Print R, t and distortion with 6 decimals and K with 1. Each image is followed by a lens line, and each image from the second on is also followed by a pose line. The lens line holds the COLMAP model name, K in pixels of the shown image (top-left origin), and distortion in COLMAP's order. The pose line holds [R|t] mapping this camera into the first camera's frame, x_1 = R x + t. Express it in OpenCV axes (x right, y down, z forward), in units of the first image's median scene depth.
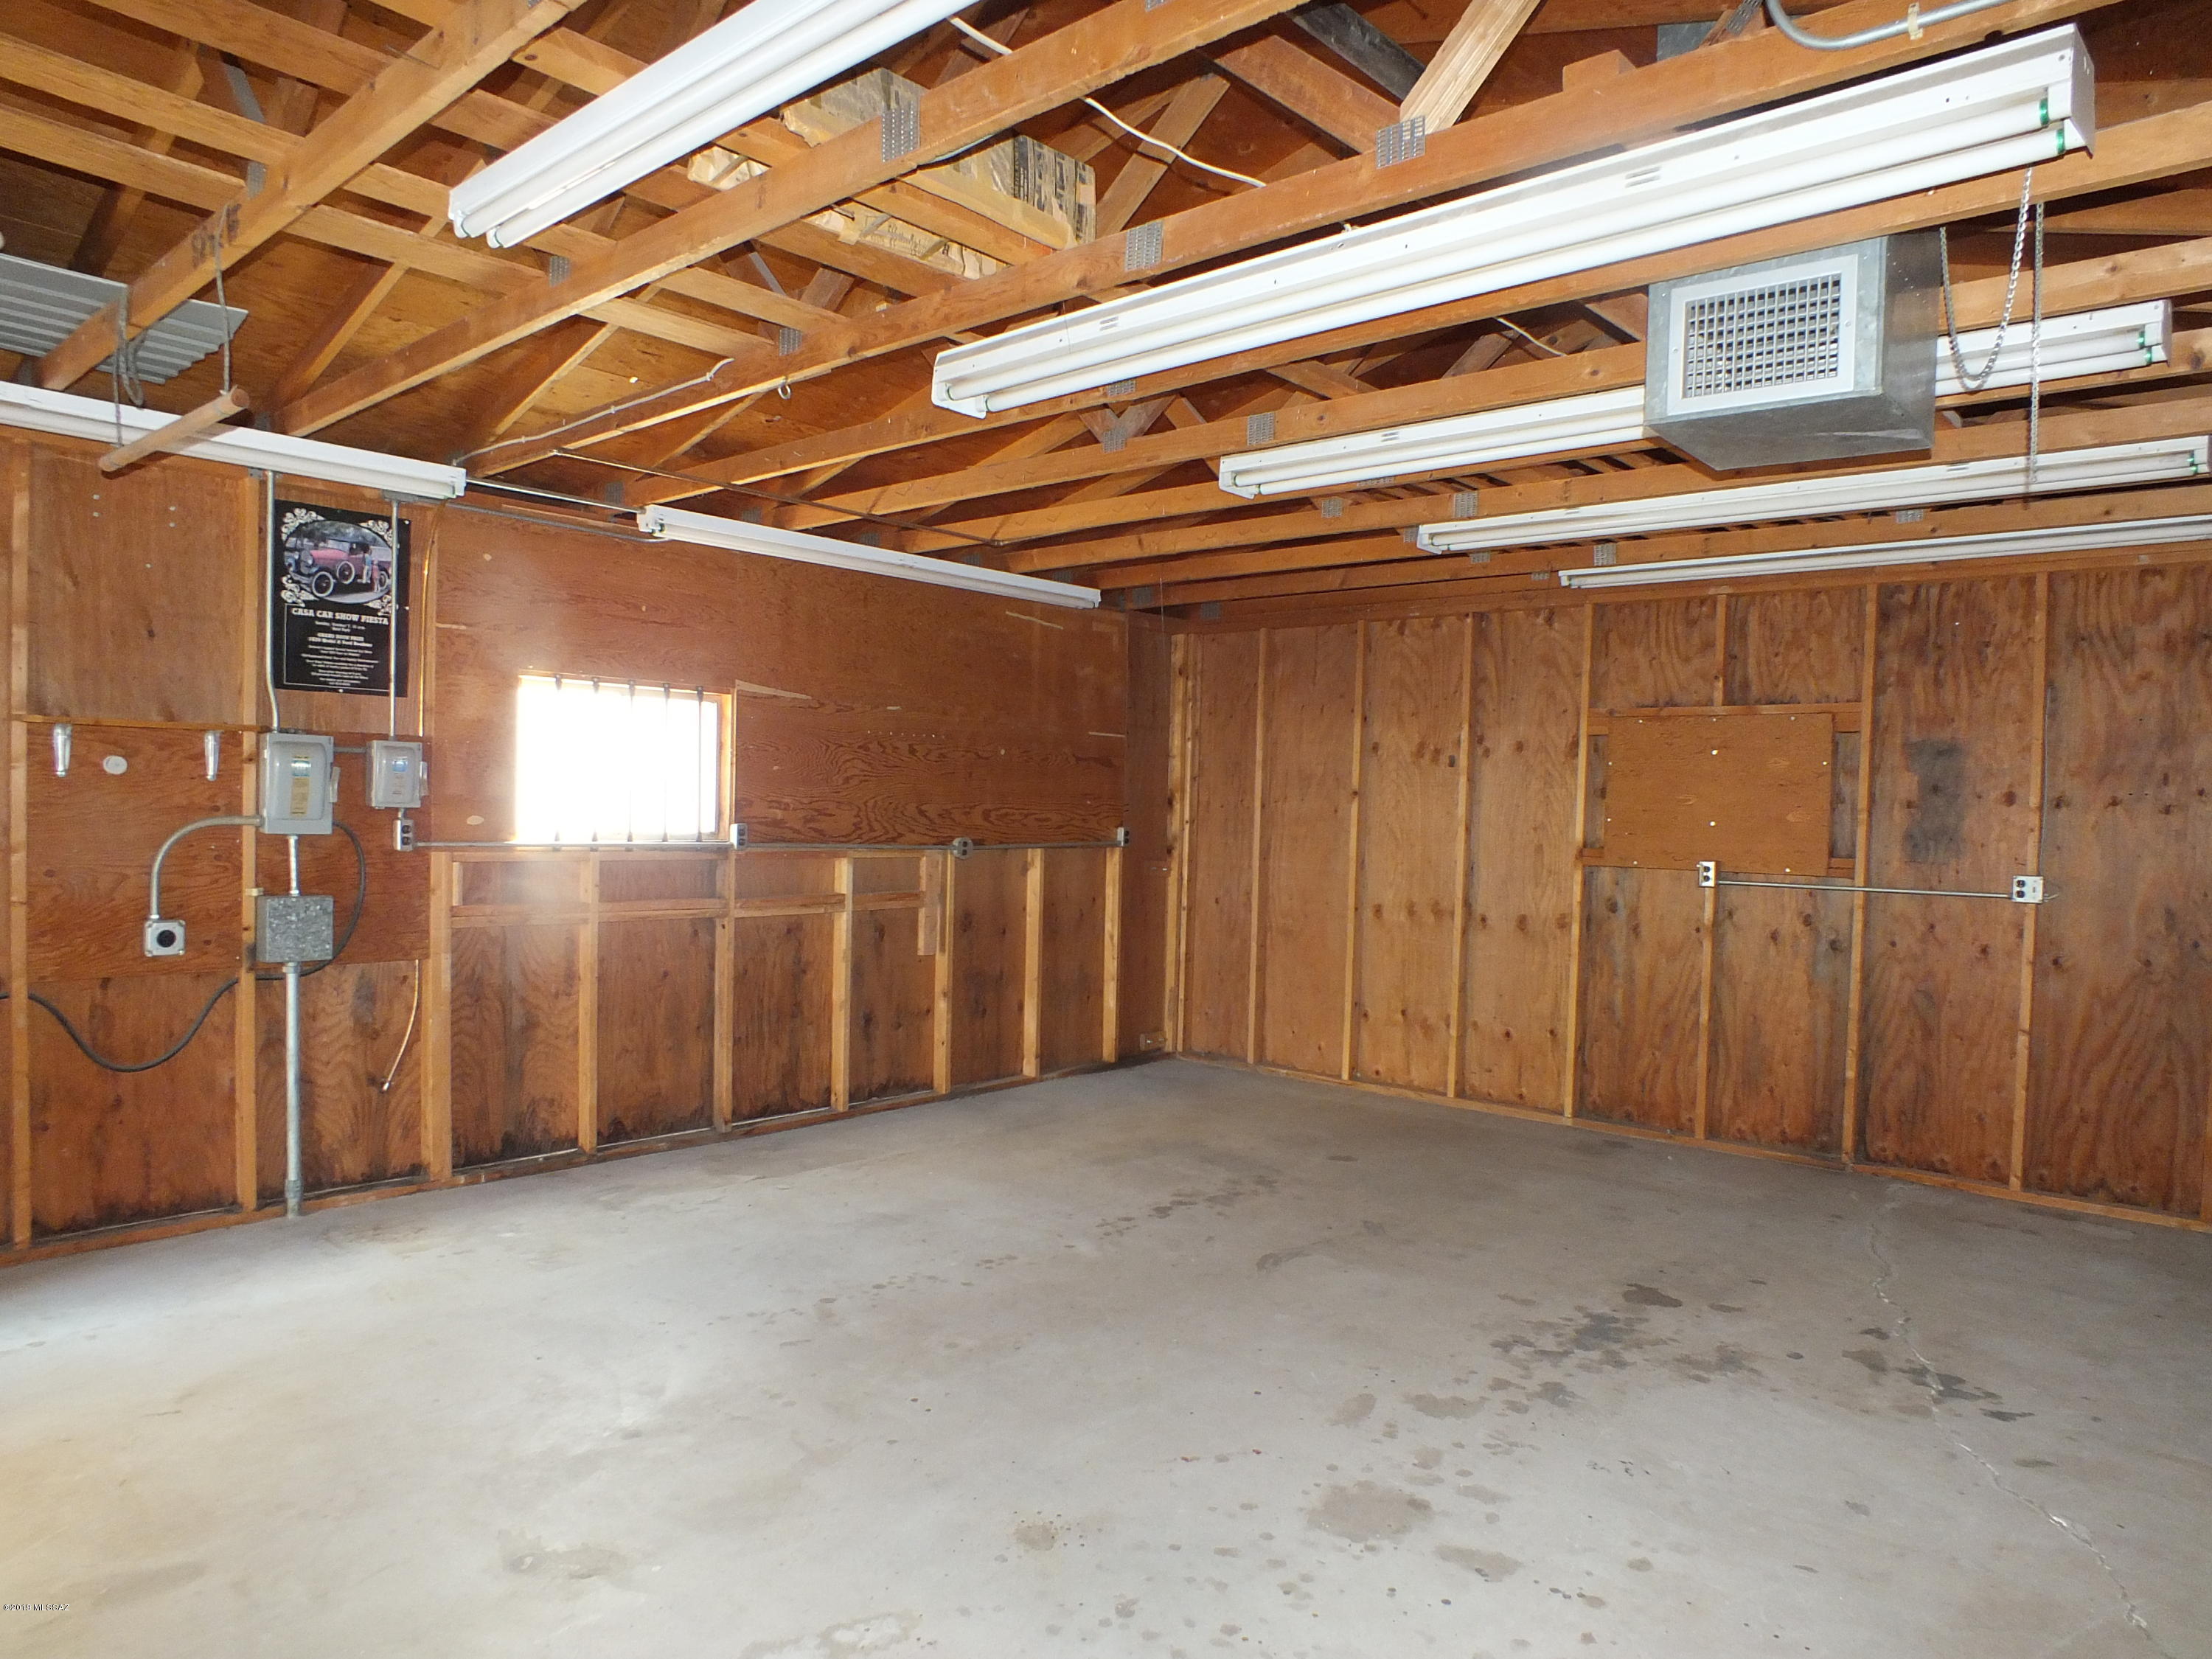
lens RADIAL K [[1419.2, 0, 1109.3], [0, 1419.2, 836.4], [0, 0, 1]] dist [-0.073440, 0.028470]
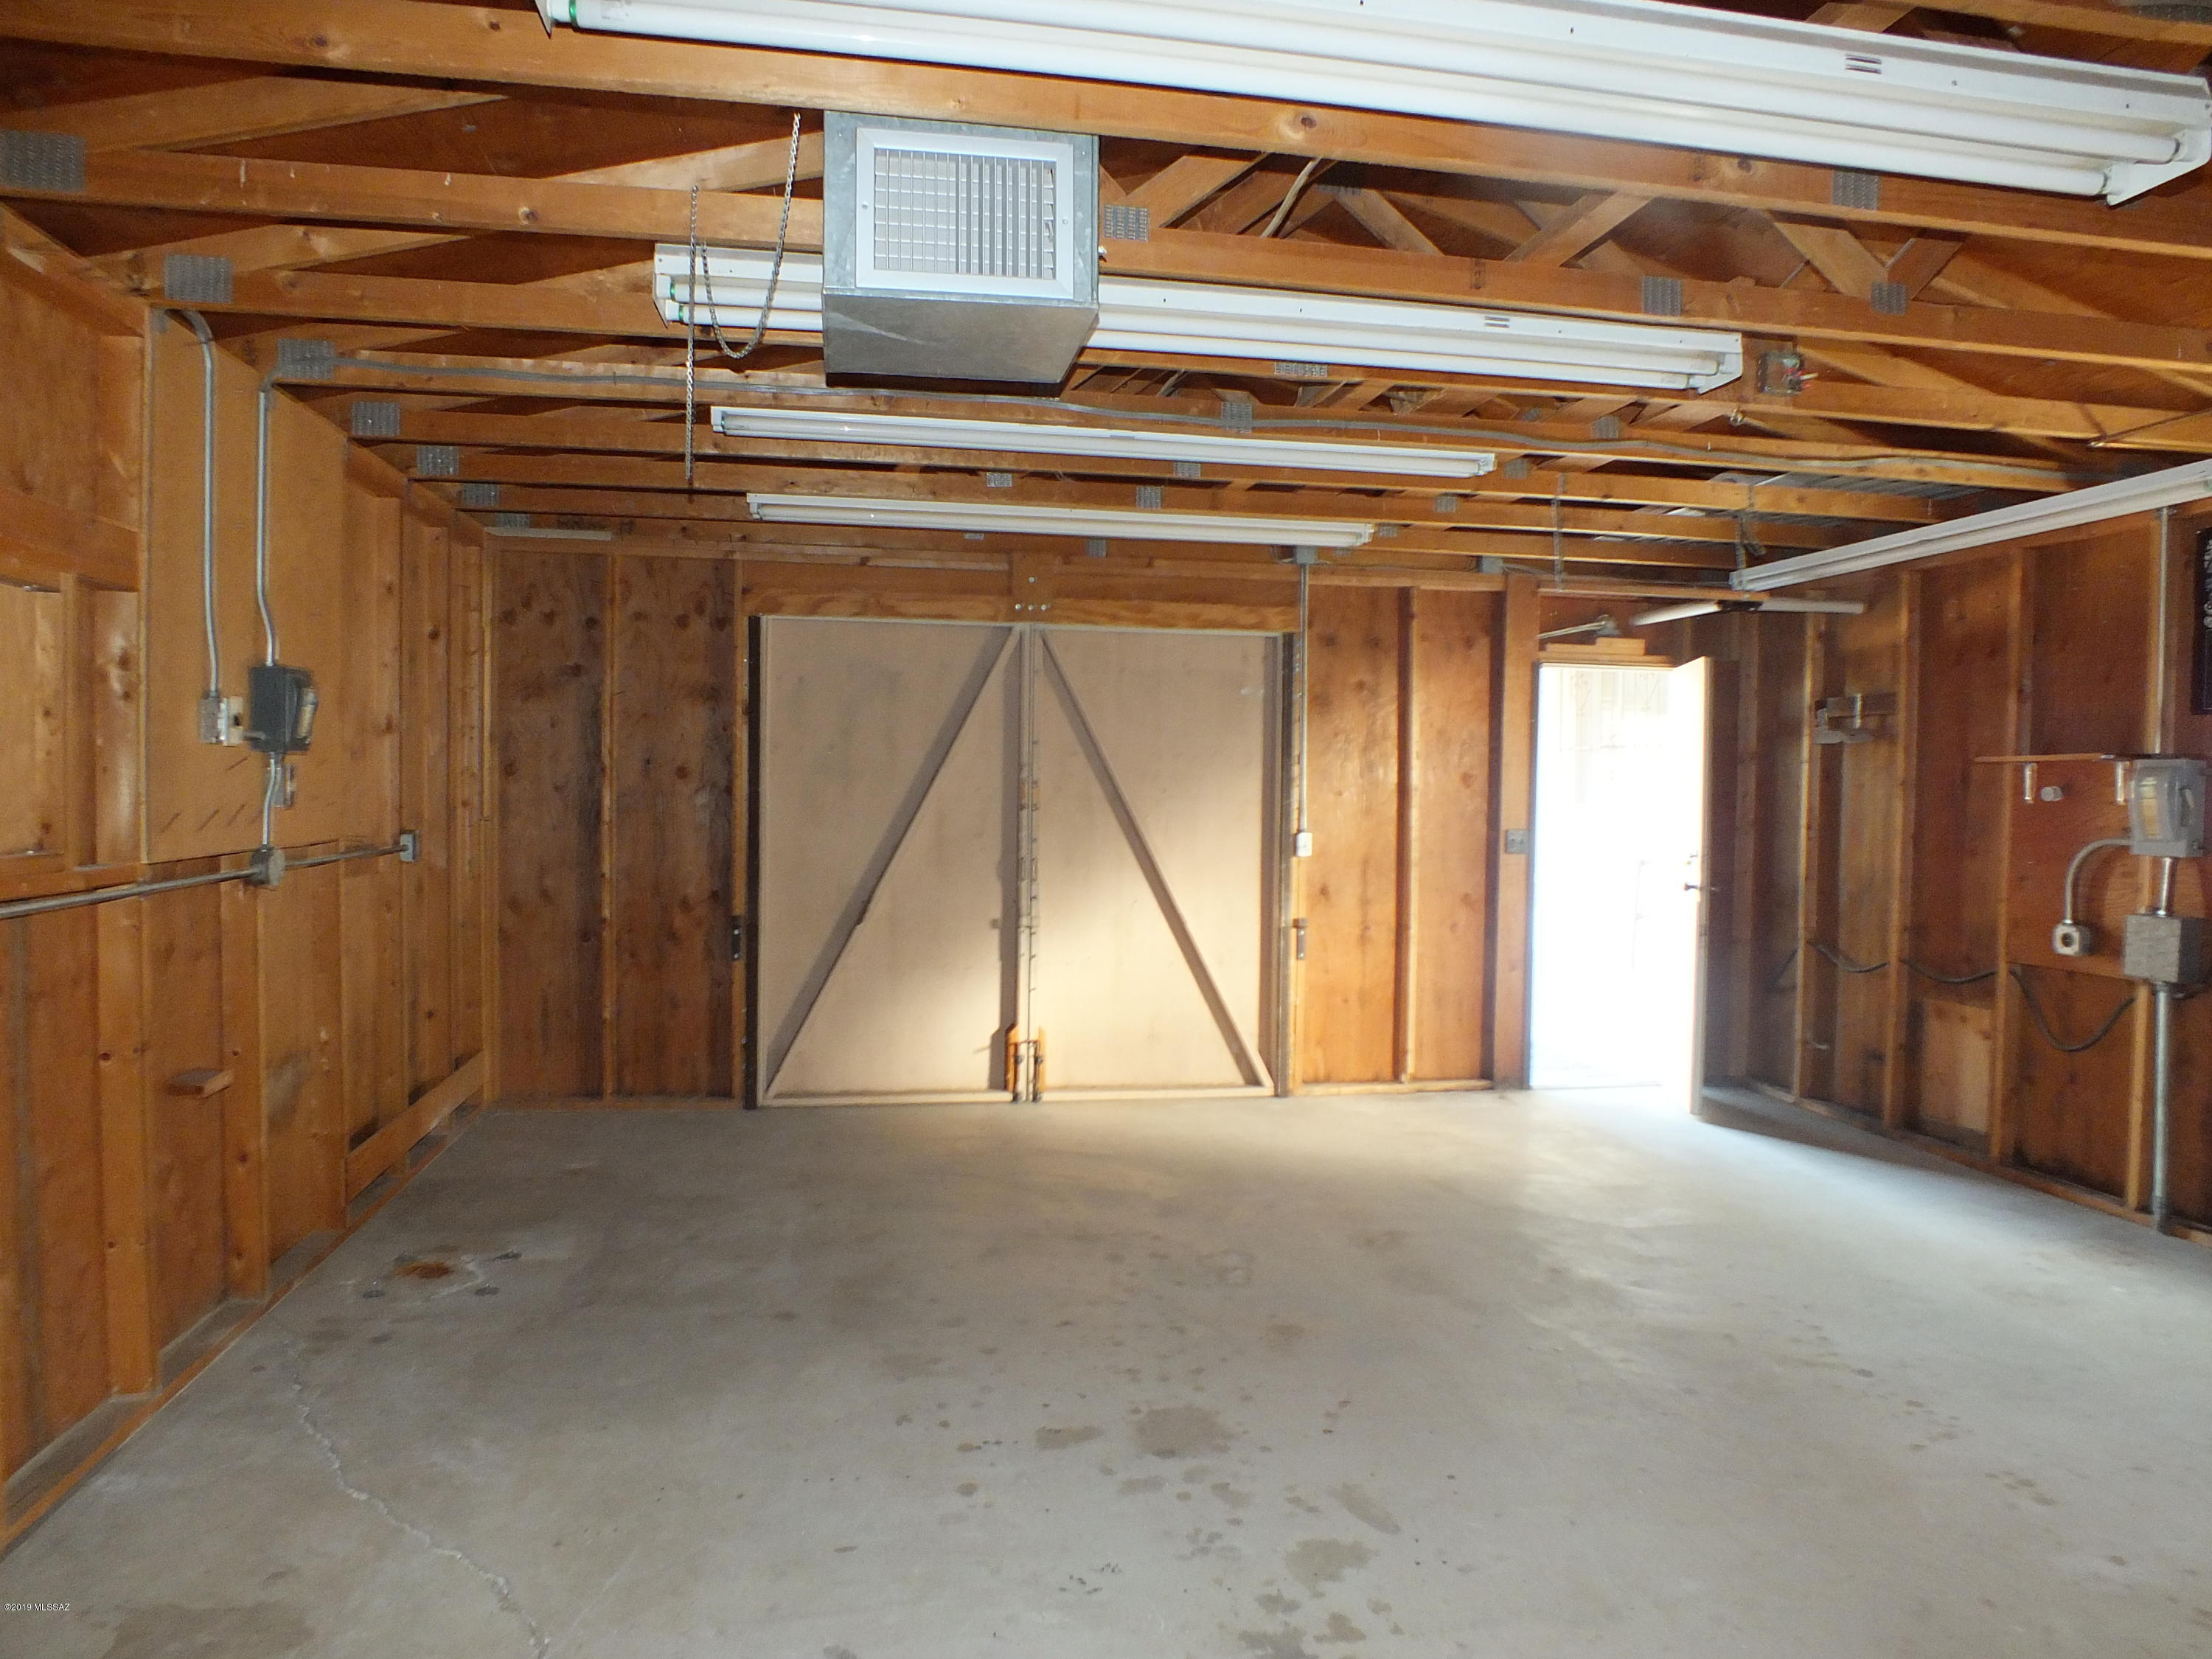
lens RADIAL K [[1419.2, 0, 1108.4], [0, 1419.2, 829.6], [0, 0, 1]] dist [-0.073440, 0.028470]
pose [[-0.612487, -0.009074, -0.790428, 0.636500], [-0.049383, 0.998420, 0.026803, -0.008166], [0.788936, 0.055450, -0.611968, 0.930371]]
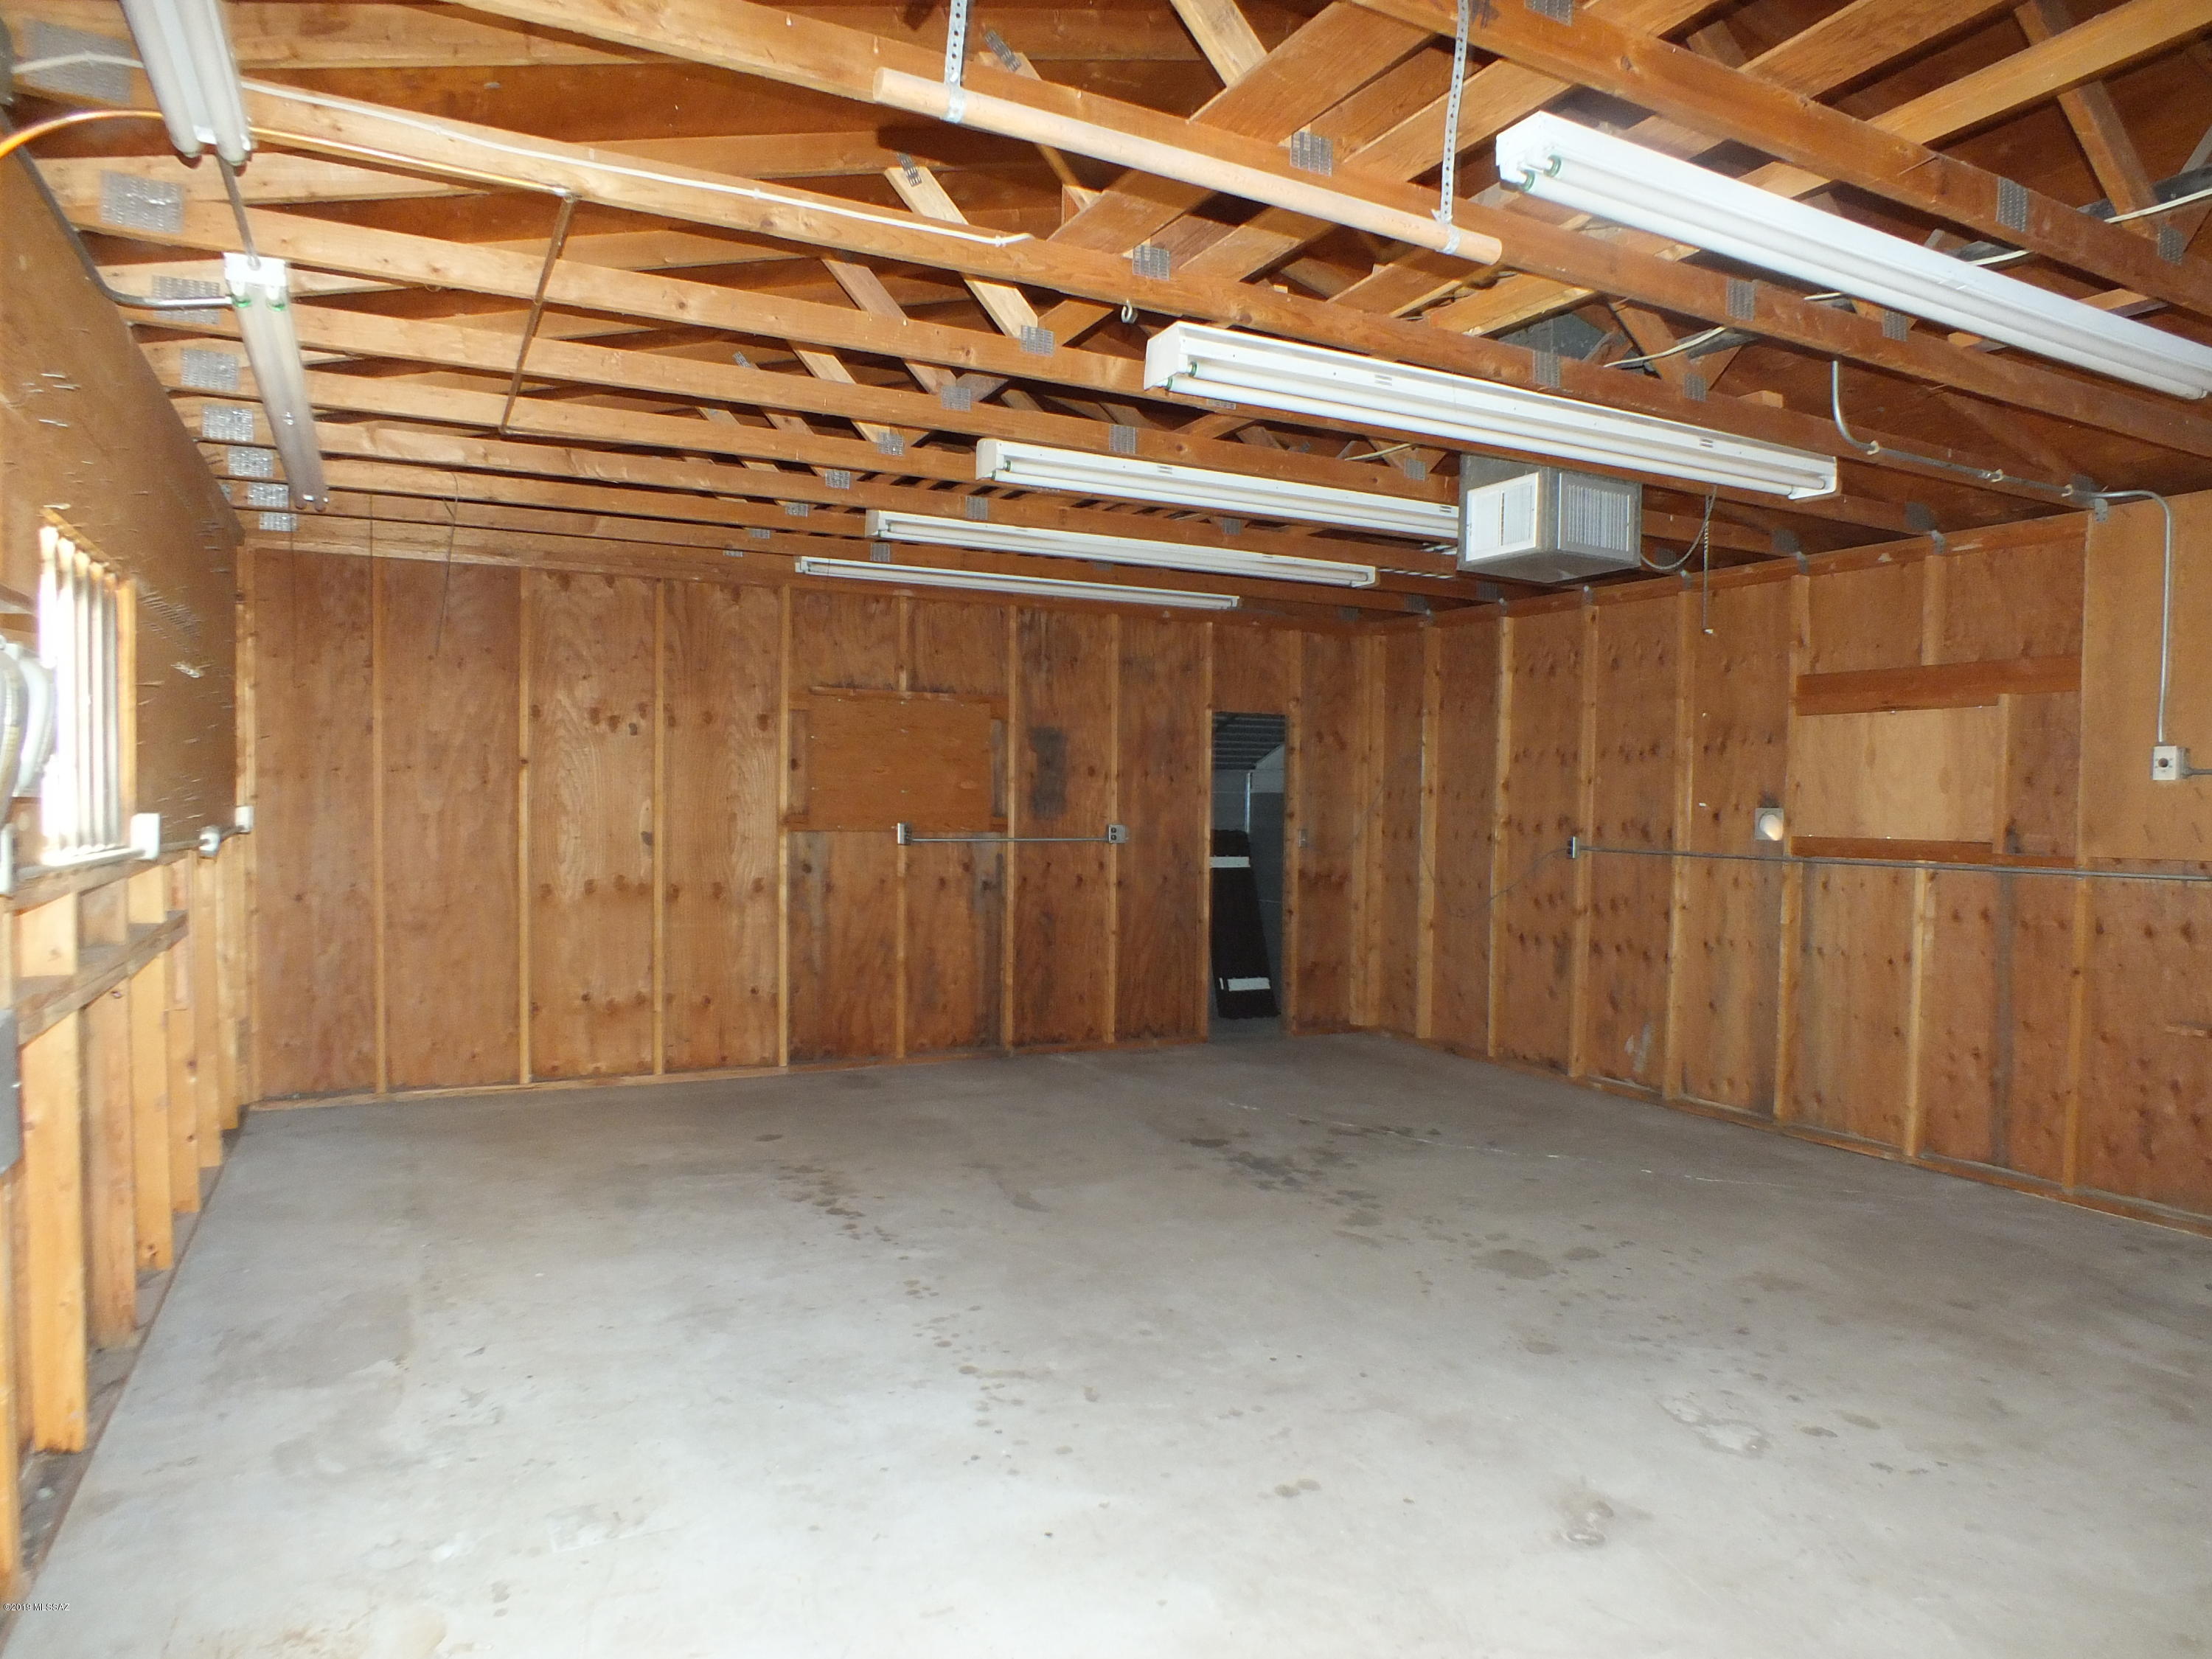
lens RADIAL K [[1419.2, 0, 1118.1], [0, 1419.2, 842.1], [0, 0, 1]] dist [-0.073440, 0.028470]
pose [[0.354538, -0.046083, 0.933905, -0.772550], [0.015043, 0.998937, 0.043581, -0.019055], [-0.934921, -0.001402, 0.354854, 0.503736]]
